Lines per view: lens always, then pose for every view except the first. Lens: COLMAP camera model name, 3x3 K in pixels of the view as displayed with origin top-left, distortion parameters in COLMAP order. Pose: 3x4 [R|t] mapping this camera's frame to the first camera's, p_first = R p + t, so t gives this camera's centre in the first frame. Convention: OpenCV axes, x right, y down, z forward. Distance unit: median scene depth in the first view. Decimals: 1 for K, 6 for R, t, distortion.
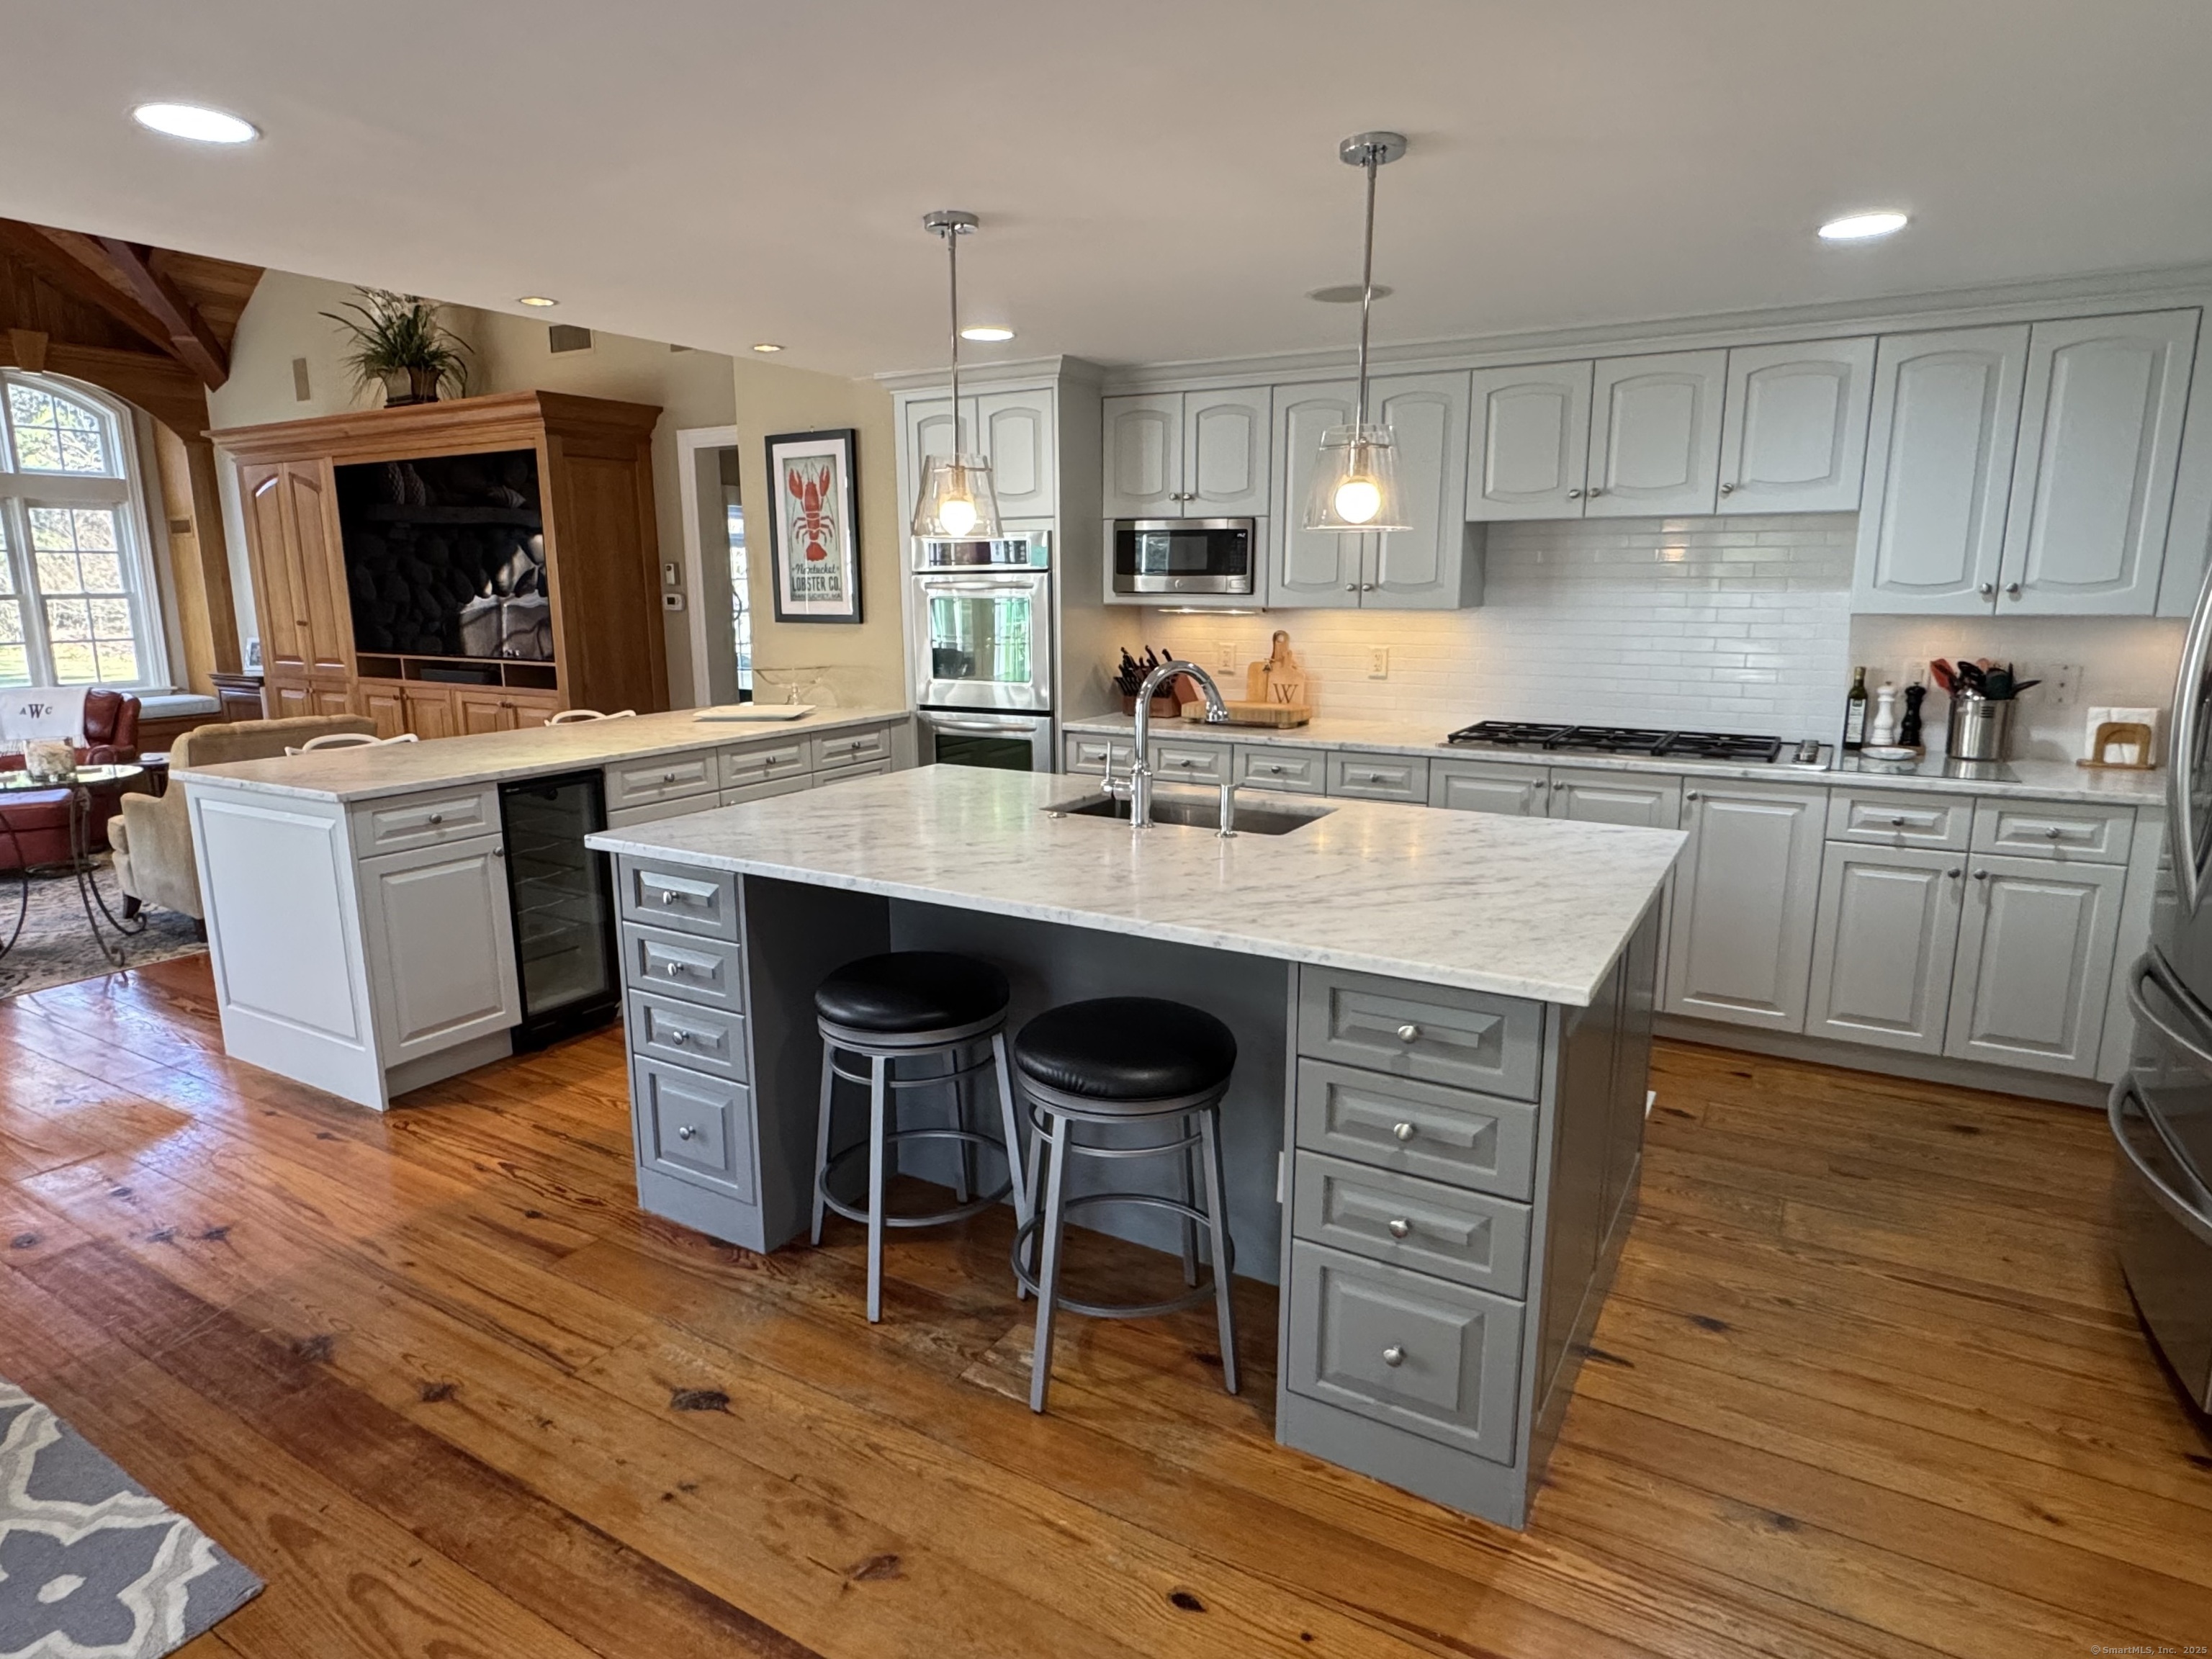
lens RADIAL K [[1246.8, 0, 1102.4], [0, 1246.8, 821.7], [0, 0, 1]] dist [-0.005626, -0.000342]
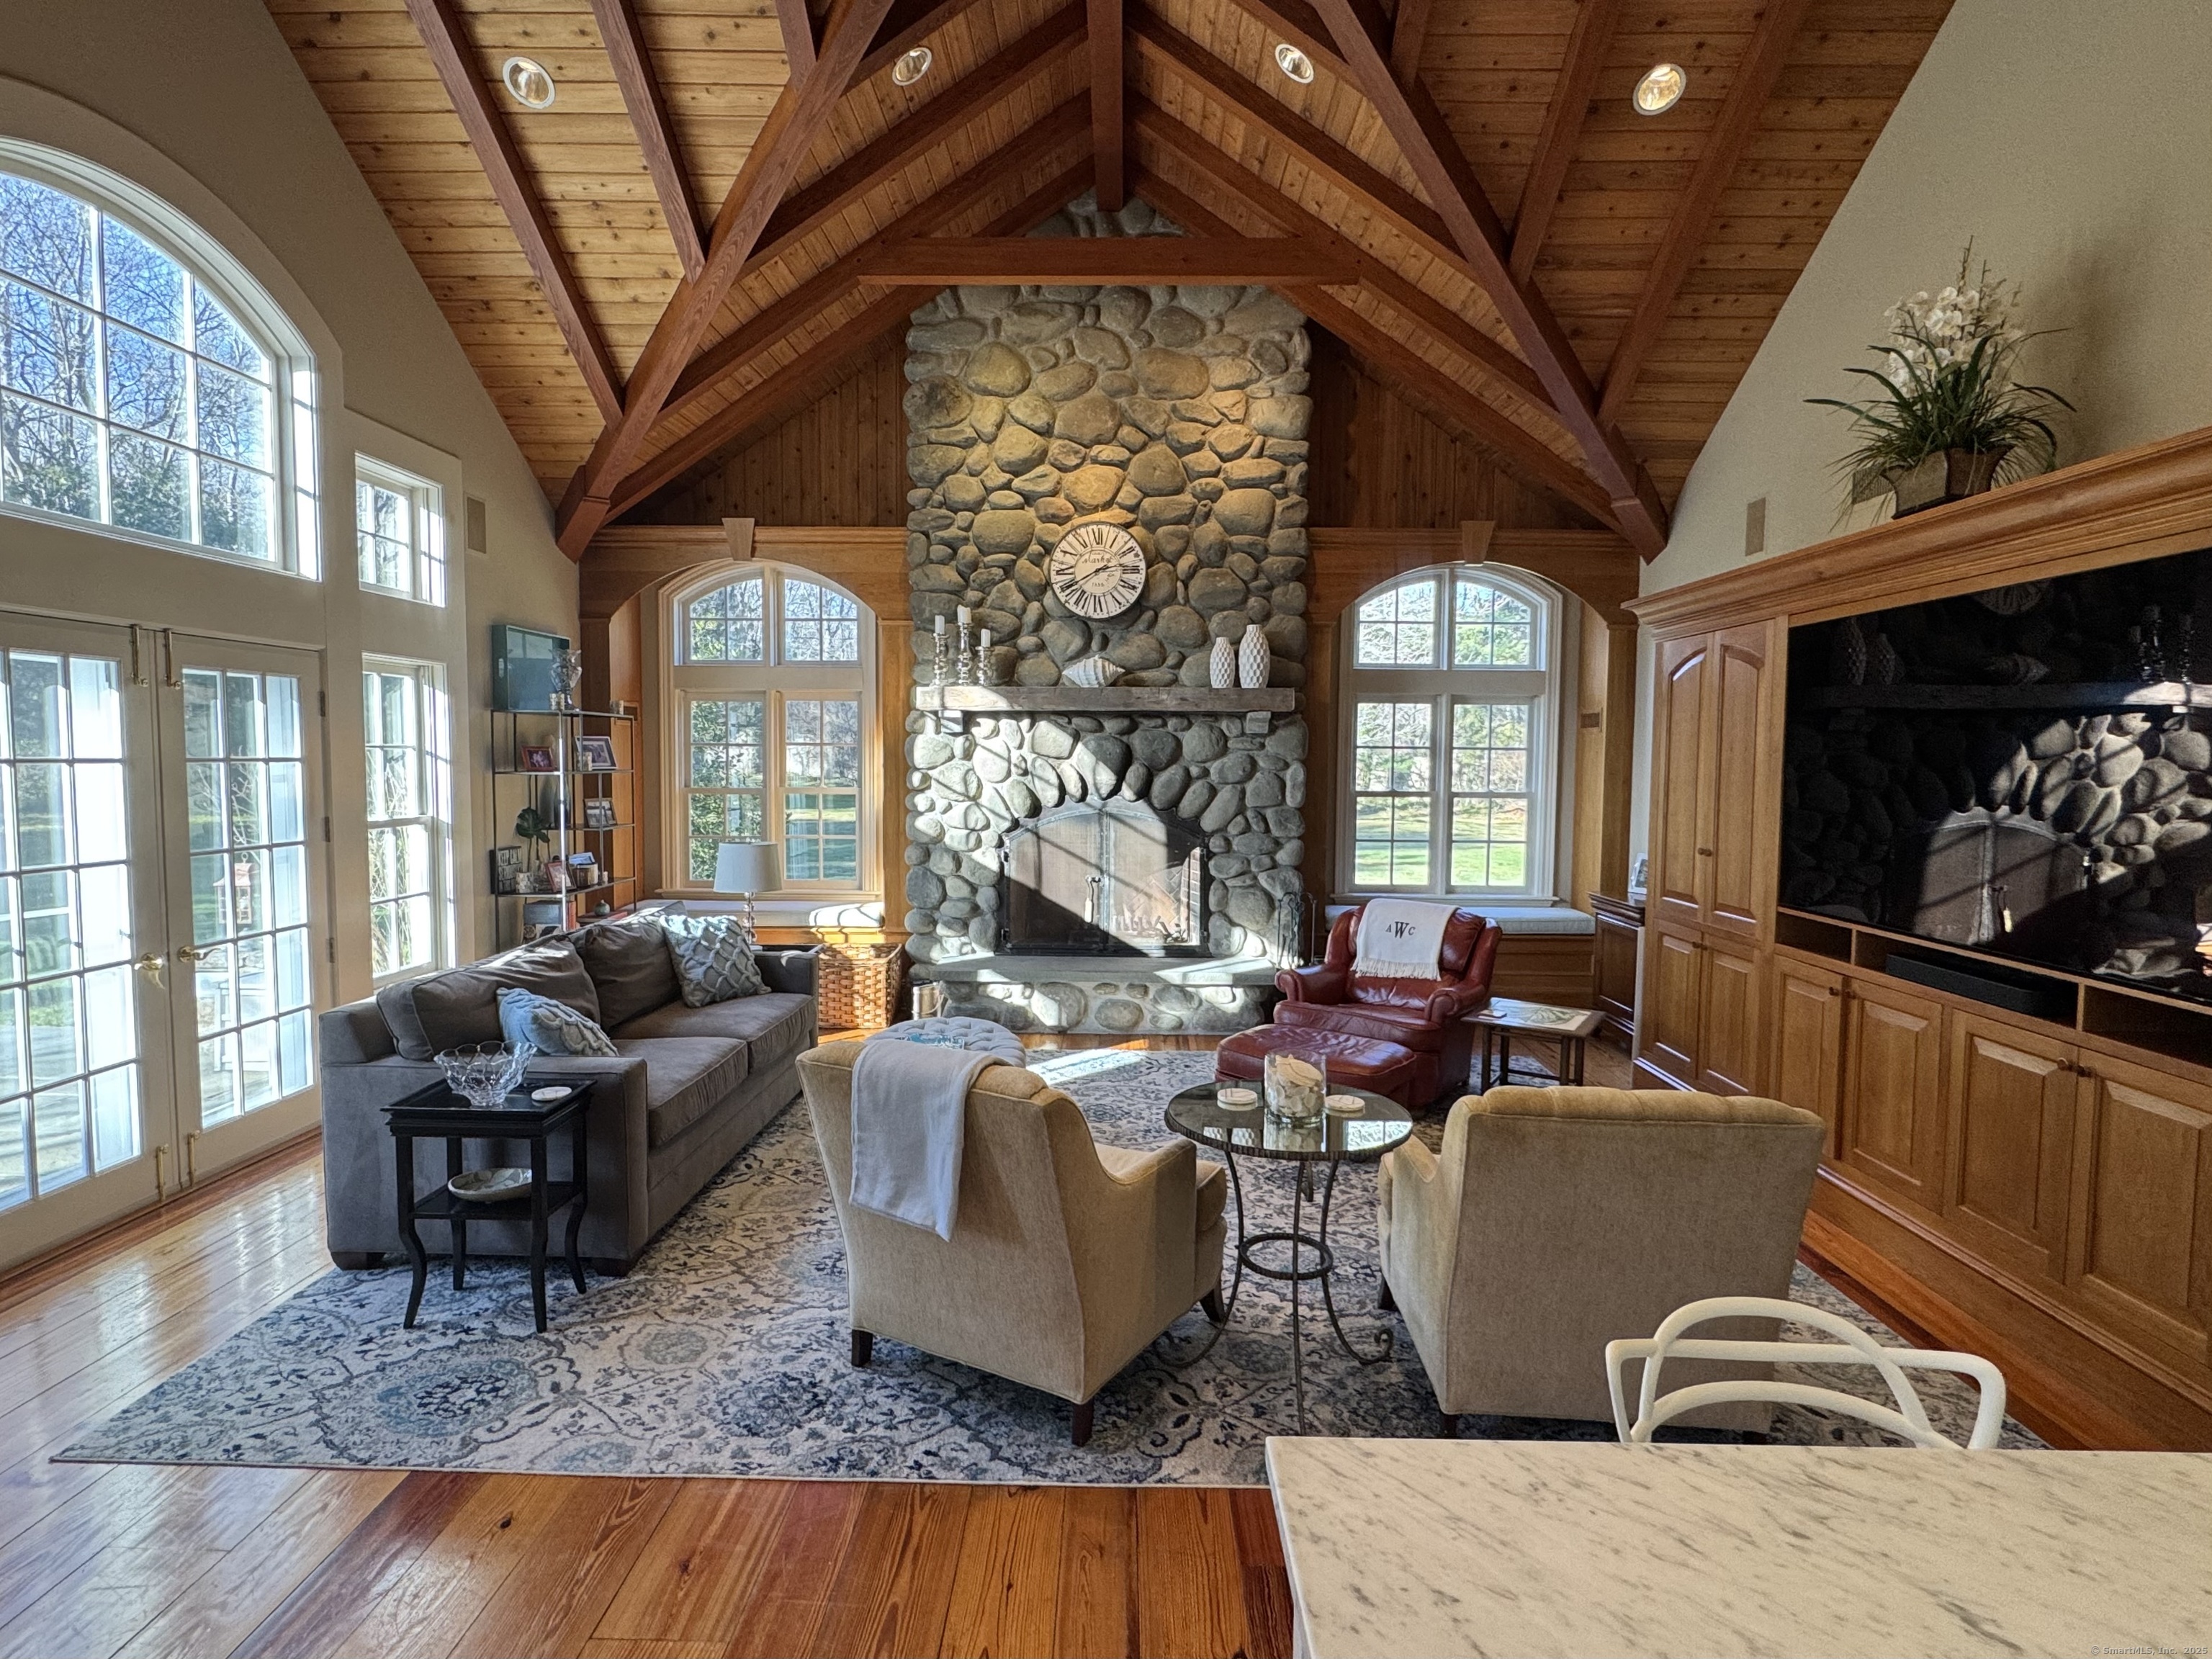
lens RADIAL K [[1146.7, 0, 1104.9], [0, 1146.7, 823.1], [0, 0, 1]] dist [0.002012, -0.000506]
pose [[0.499167, 0.059496, -0.864461, -0.245846], [-0.178258, 0.983352, -0.035253, -0.090175], [0.847972, 0.171694, 0.501463, 0.372614]]
